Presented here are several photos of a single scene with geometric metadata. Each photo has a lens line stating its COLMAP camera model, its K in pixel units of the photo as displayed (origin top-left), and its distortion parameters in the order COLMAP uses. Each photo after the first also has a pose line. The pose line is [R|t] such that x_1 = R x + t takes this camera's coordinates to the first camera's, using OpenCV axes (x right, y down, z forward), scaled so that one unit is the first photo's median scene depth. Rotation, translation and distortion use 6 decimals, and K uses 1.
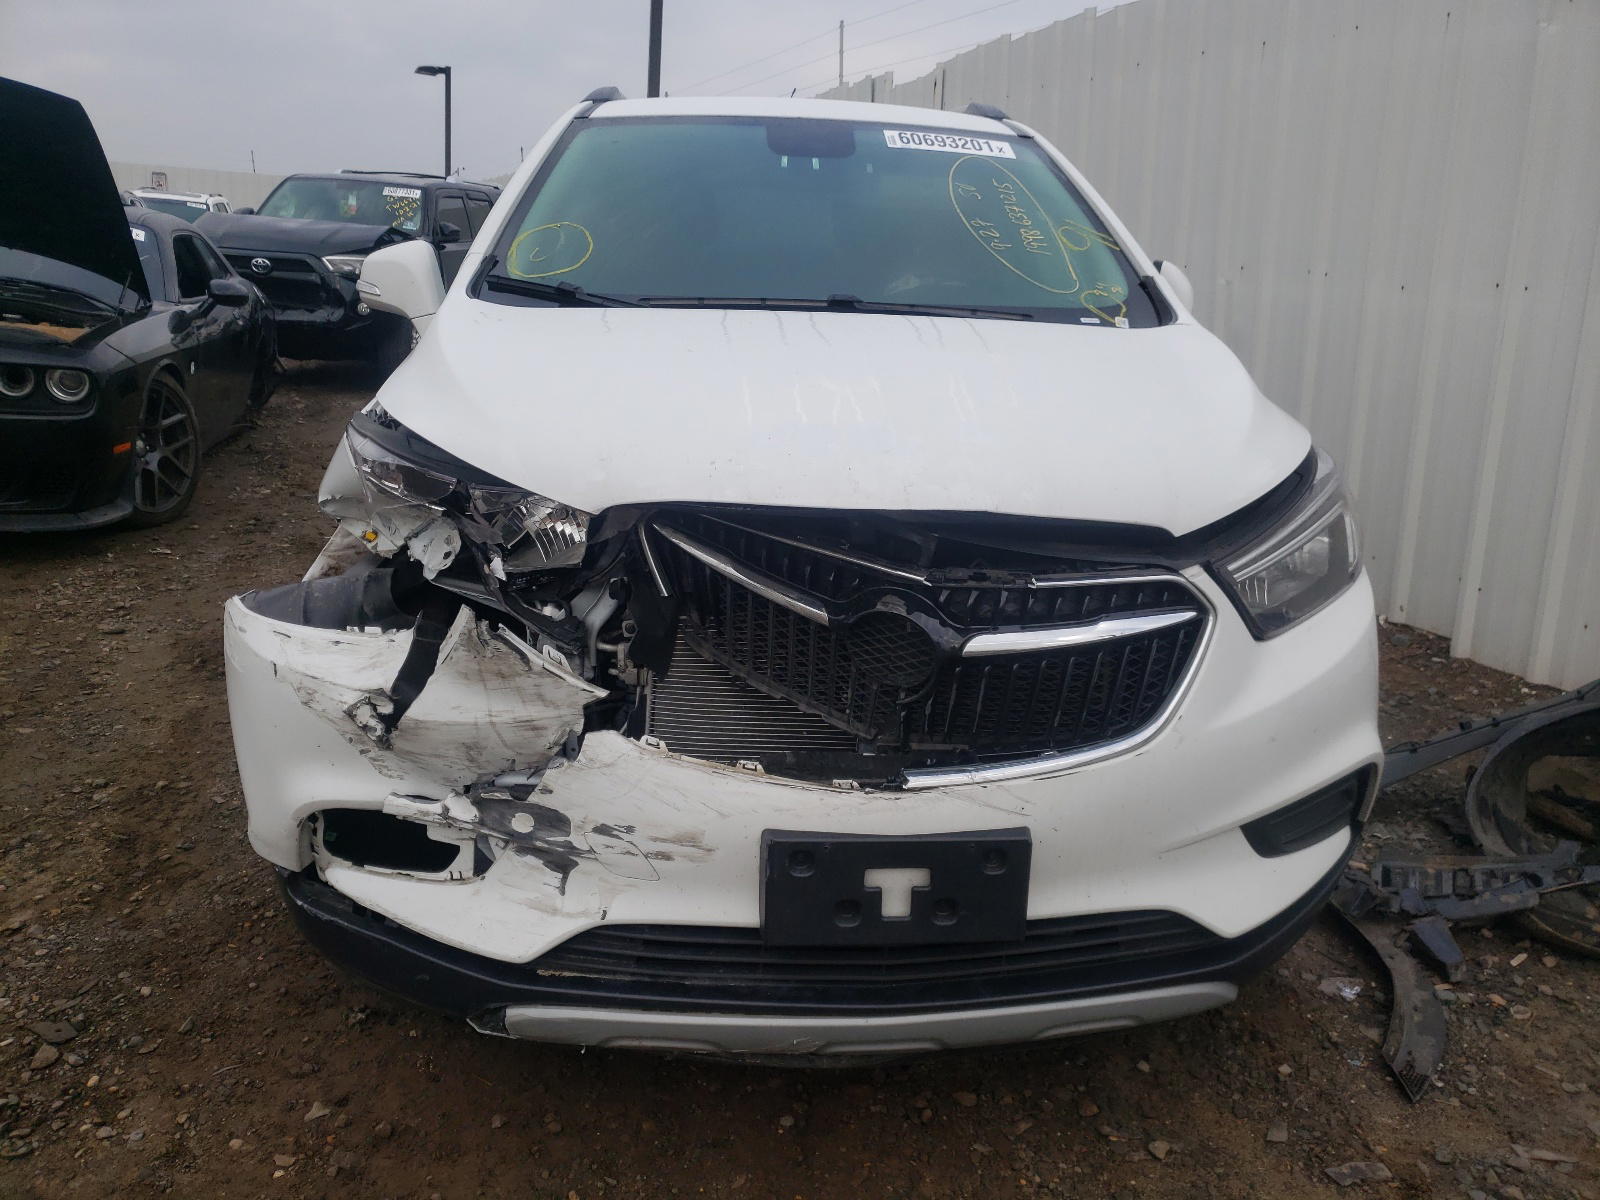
lens RADIAL K [[1247.3, 0, 806.9], [0, 1247.3, 600.4], [0, 0, 1]] dist [0.030839, 0.002029]
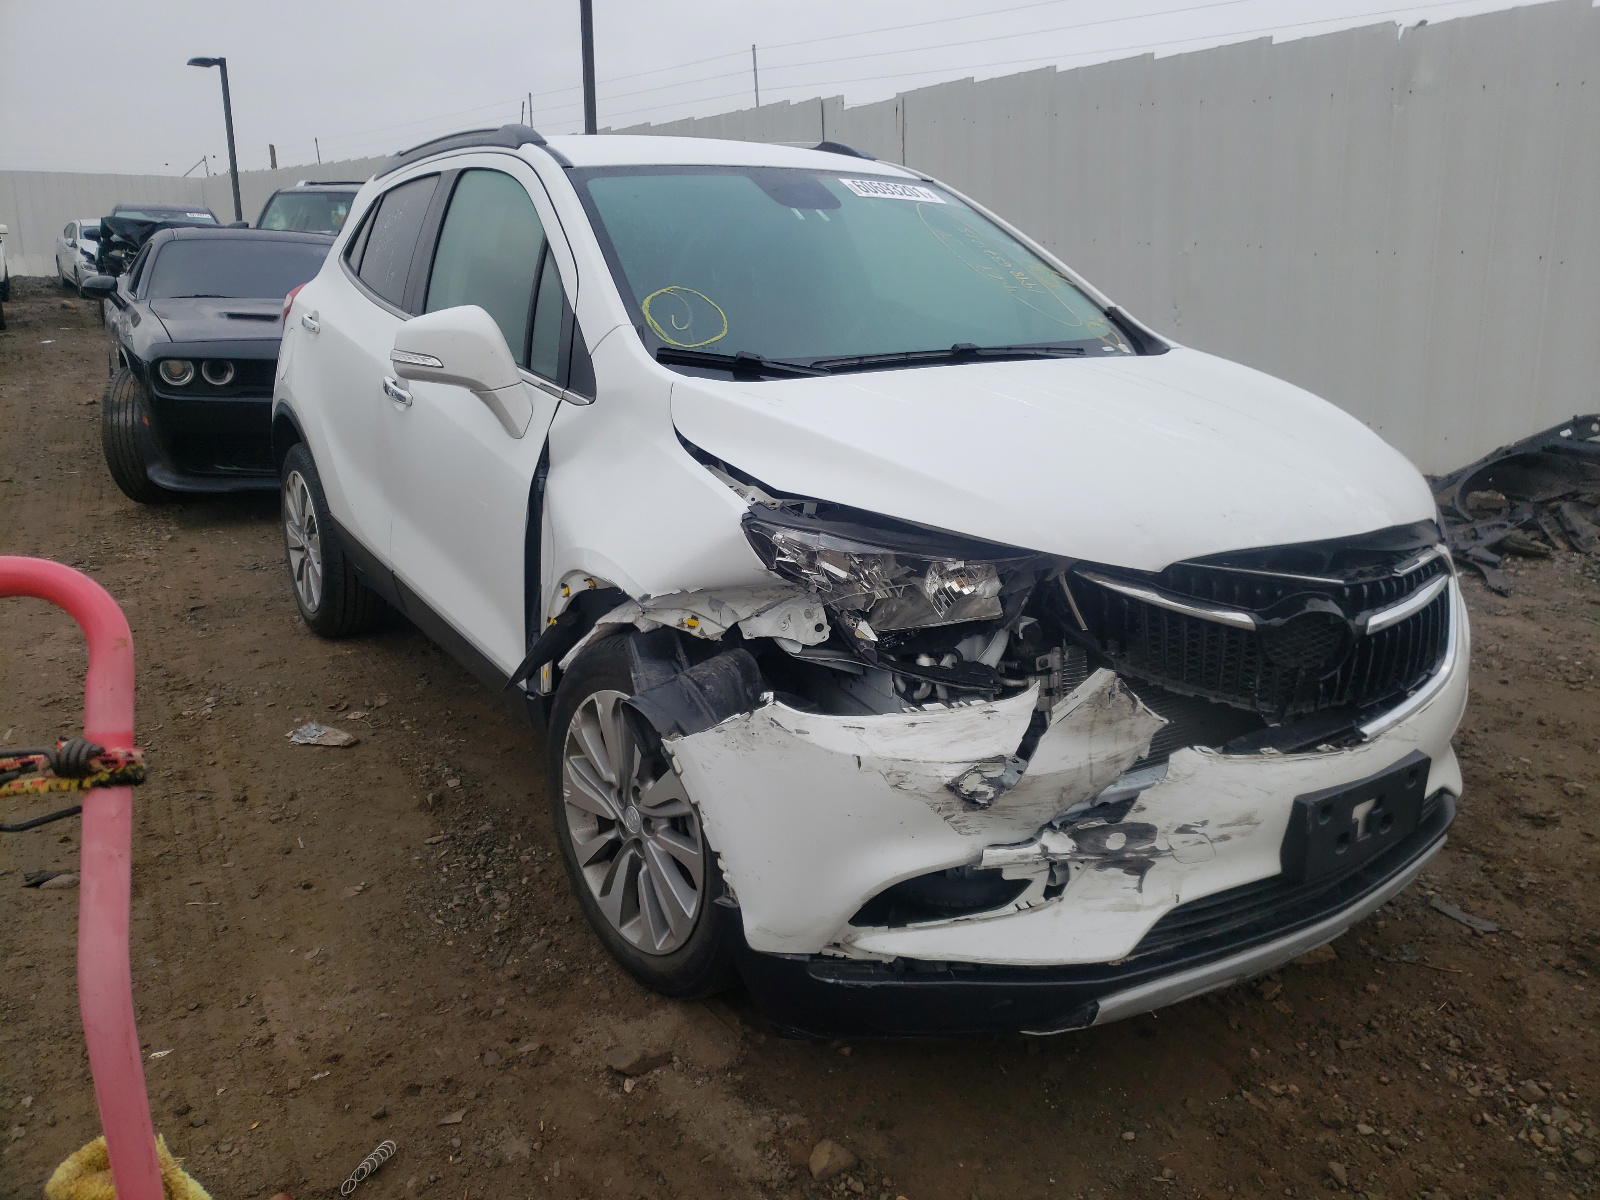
lens RADIAL K [[1247.3, 0, 794.6], [0, 1247.3, 592.3], [0, 0, 1]] dist [0.030839, 0.002029]
pose [[0.846221, -0.150956, 0.511001, -0.982529], [0.131558, 0.988530, 0.074163, -0.168476], [-0.516336, 0.004468, 0.856375, 0.141673]]
